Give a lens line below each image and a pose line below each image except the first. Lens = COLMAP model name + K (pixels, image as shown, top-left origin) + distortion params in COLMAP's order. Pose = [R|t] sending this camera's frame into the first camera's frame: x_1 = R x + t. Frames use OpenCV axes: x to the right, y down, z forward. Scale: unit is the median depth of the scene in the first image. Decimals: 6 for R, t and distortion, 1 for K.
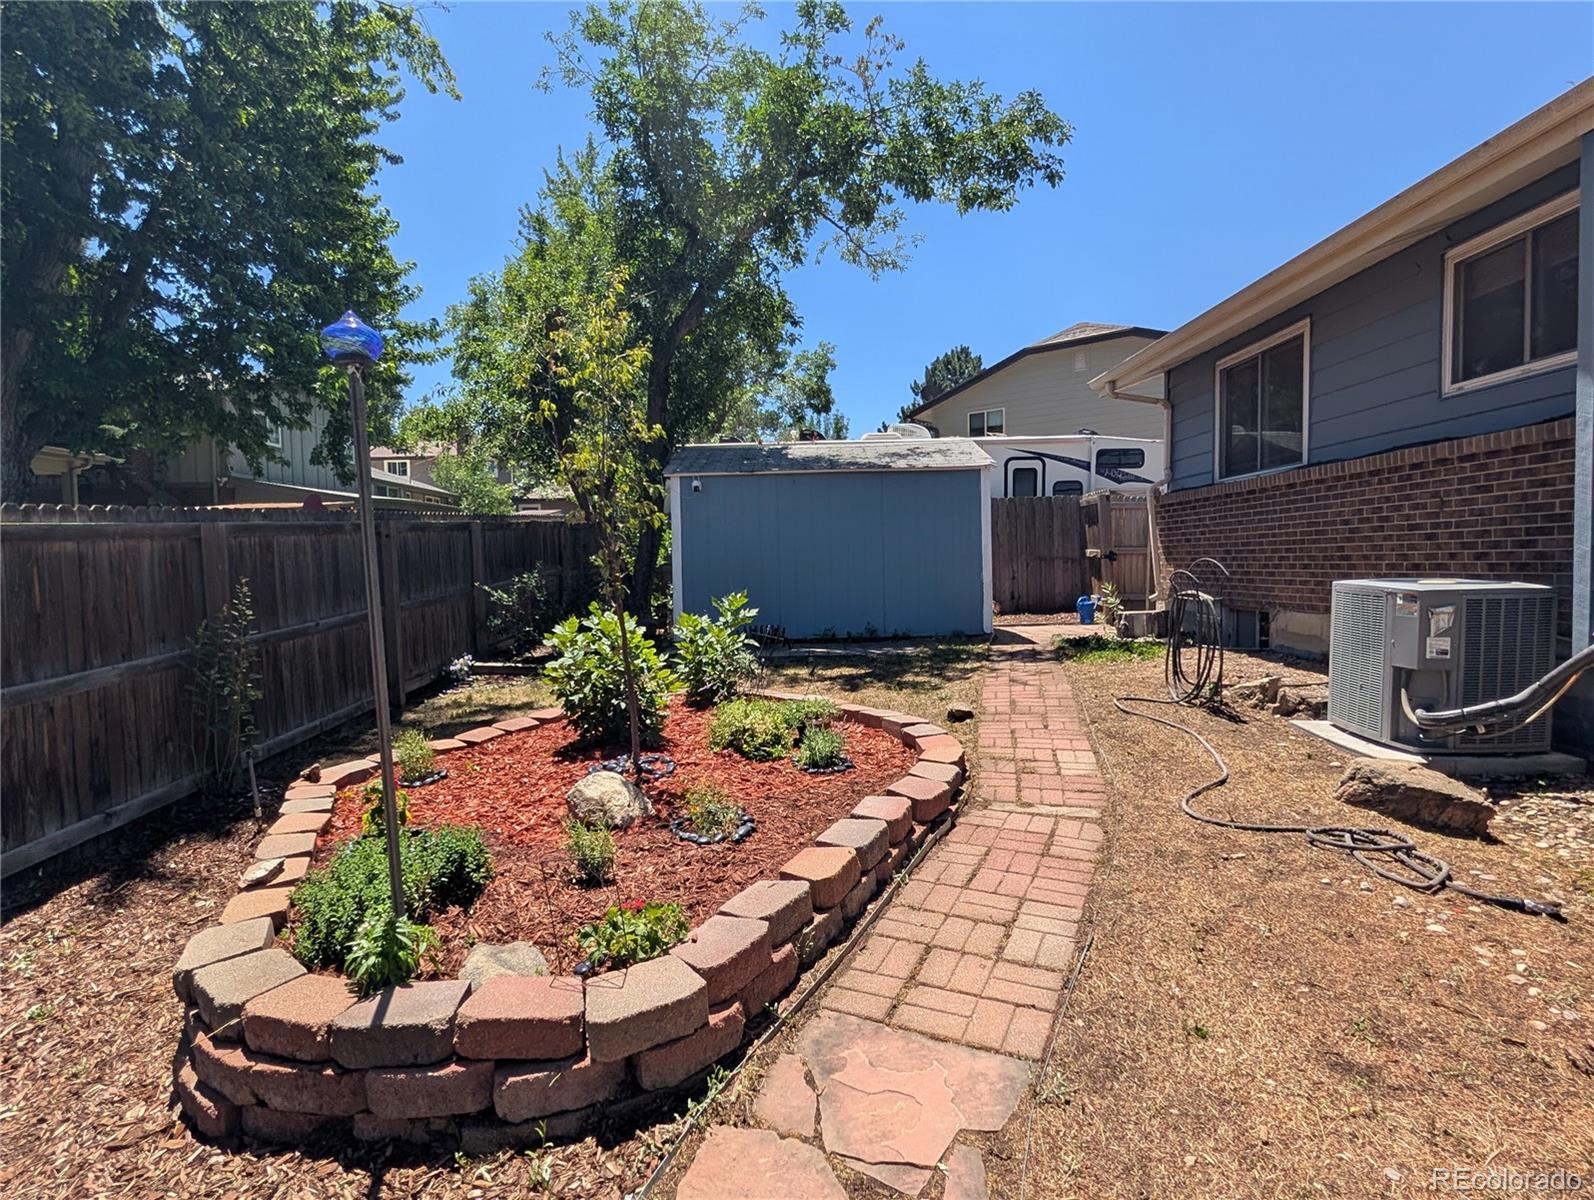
lens RADIAL K [[750.5, 0, 789.8], [0, 750.5, 597.8], [0, 0, 1]] dist [-0.002057, -0.000087]
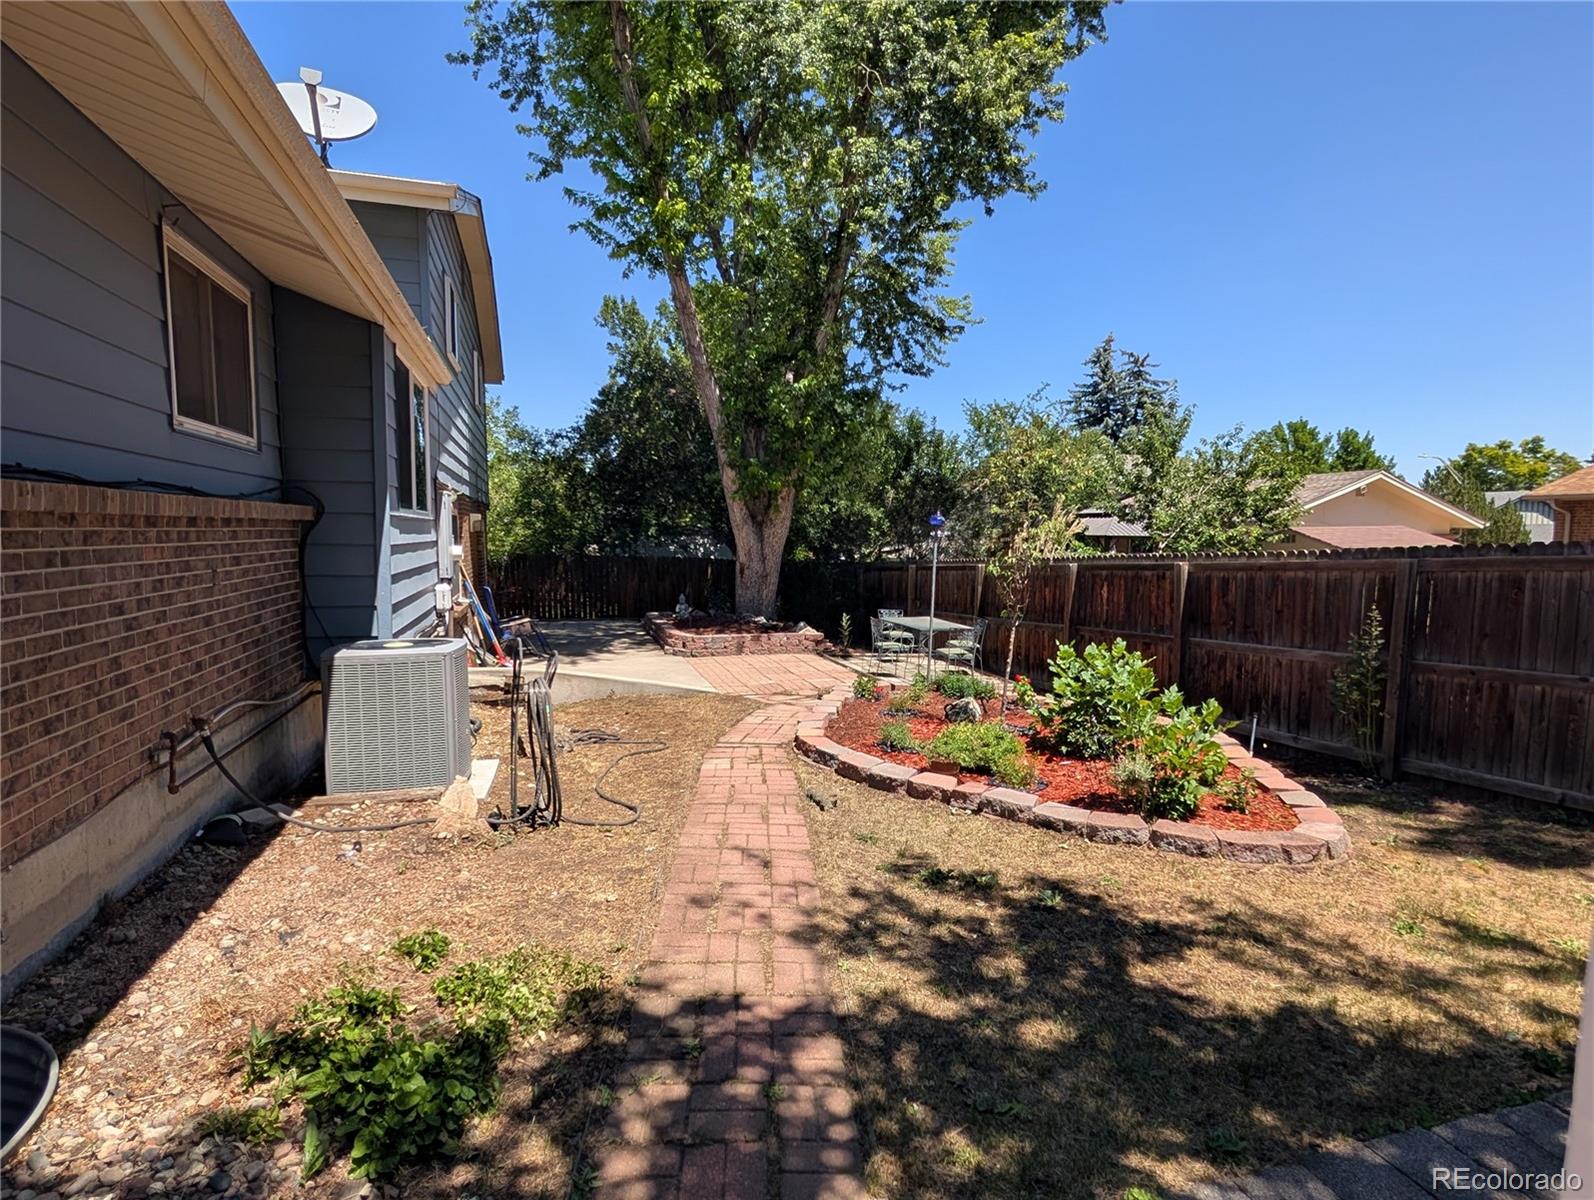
lens RADIAL K [[750.5, 0, 789.8], [0, 750.5, 597.8], [0, 0, 1]] dist [-0.002057, -0.000087]
pose [[-0.946461, 0.042276, -0.320038, 0.267456], [-0.002460, 0.990414, 0.138108, -0.100233], [0.322809, 0.131501, -0.937284, 0.905255]]
